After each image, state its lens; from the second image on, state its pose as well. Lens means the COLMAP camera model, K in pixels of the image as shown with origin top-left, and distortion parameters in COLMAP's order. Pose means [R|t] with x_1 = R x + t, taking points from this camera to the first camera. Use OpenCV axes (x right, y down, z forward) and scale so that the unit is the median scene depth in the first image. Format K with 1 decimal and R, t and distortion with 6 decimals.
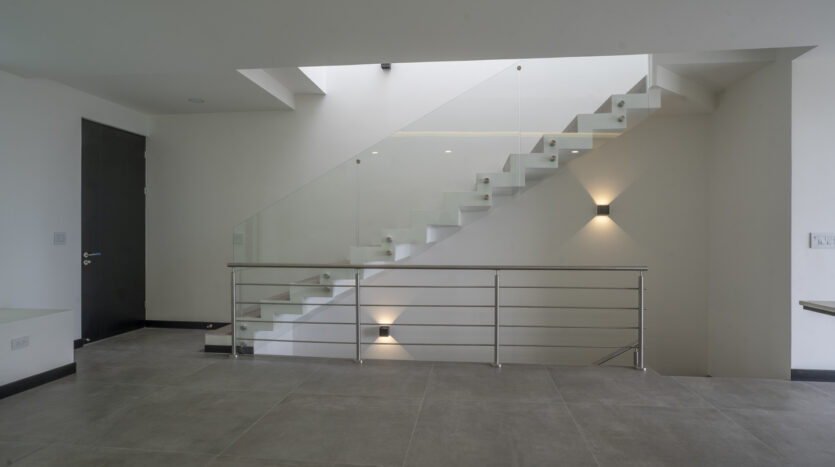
lens RADIAL K [[454.1, 0, 412.4], [0, 454.1, 234.0], [0, 0, 1]] dist [-0.037850, 0.011857]
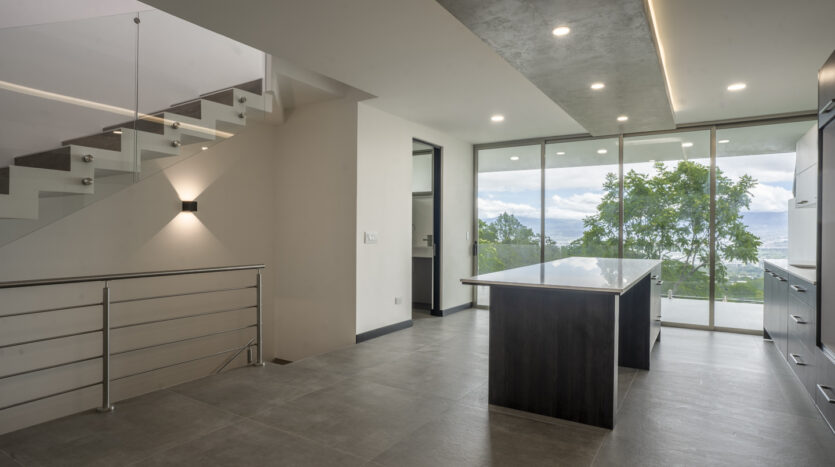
lens RADIAL K [[454.1, 0, 421.1], [0, 454.1, 235.9], [0, 0, 1]] dist [-0.037850, 0.011857]
pose [[0.417870, -0.001581, 0.908505, -0.261547], [-0.006750, 0.999965, 0.004844, 0.000011], [-0.908482, -0.008157, 0.417845, 0.230823]]
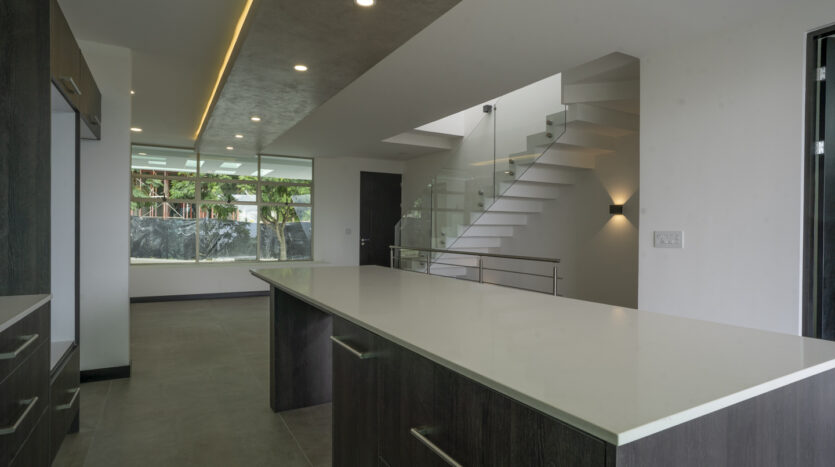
lens RADIAL K [[454.1, 0, 415.3], [0, 454.1, 229.8], [0, 0, 1]] dist [-0.037850, 0.011857]
pose [[0.598185, 0.005561, -0.801339, 1.220445], [-0.008834, 0.999961, 0.000344, -0.001691], [0.801309, 0.006873, 0.598211, -0.025819]]
